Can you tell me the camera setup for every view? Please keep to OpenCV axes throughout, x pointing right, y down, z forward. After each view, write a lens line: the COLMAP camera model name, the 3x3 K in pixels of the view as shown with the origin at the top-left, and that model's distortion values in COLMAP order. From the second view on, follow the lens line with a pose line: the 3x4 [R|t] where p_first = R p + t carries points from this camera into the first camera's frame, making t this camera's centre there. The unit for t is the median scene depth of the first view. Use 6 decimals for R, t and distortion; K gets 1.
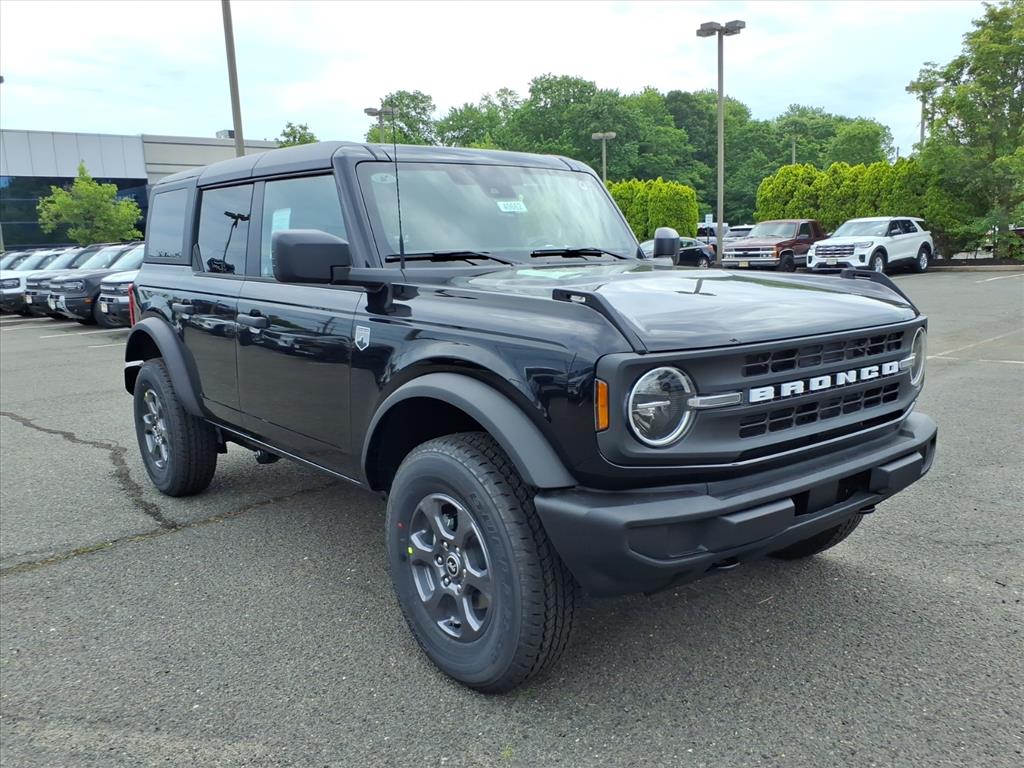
lens RADIAL K [[967.3, 0, 506.6], [0, 967.3, 378.3], [0, 0, 1]] dist [0.032930, 0.000000]
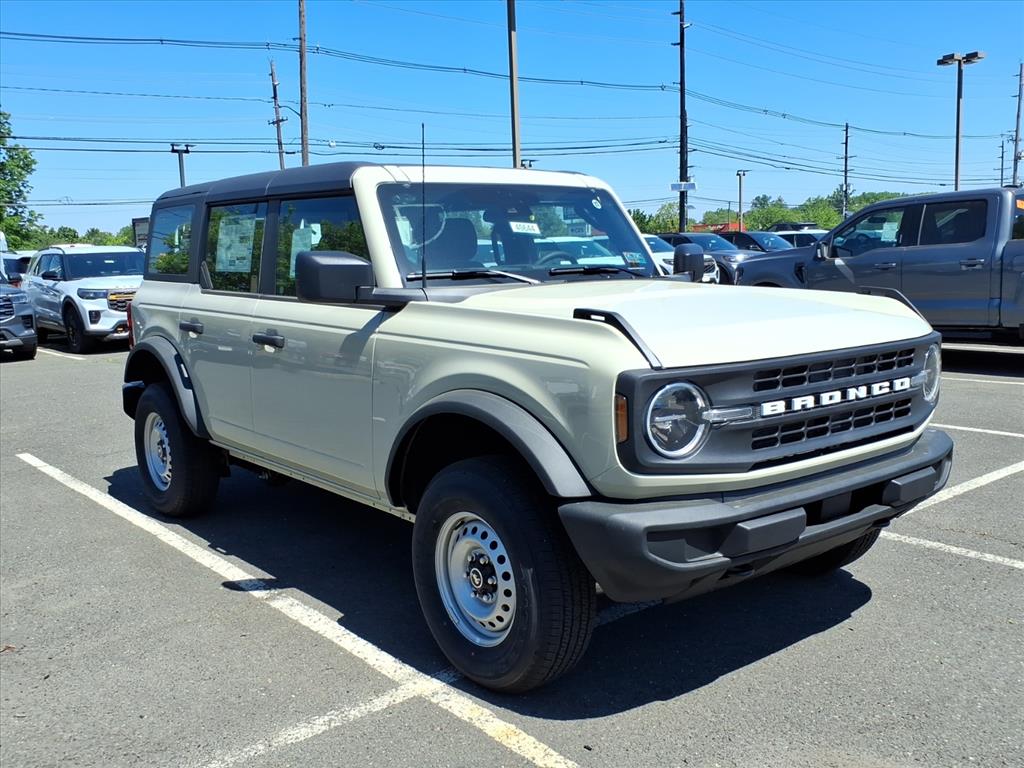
lens RADIAL K [[1030.2, 0, 521.0], [0, 1030.2, 385.7], [0, 0, 1]] dist [0.037954, 0.000000]
pose [[0.999989, -0.003482, 0.003208, -0.012669], [0.003527, 0.999893, -0.014174, 0.006337], [-0.003159, 0.014185, 0.999894, -0.109159]]
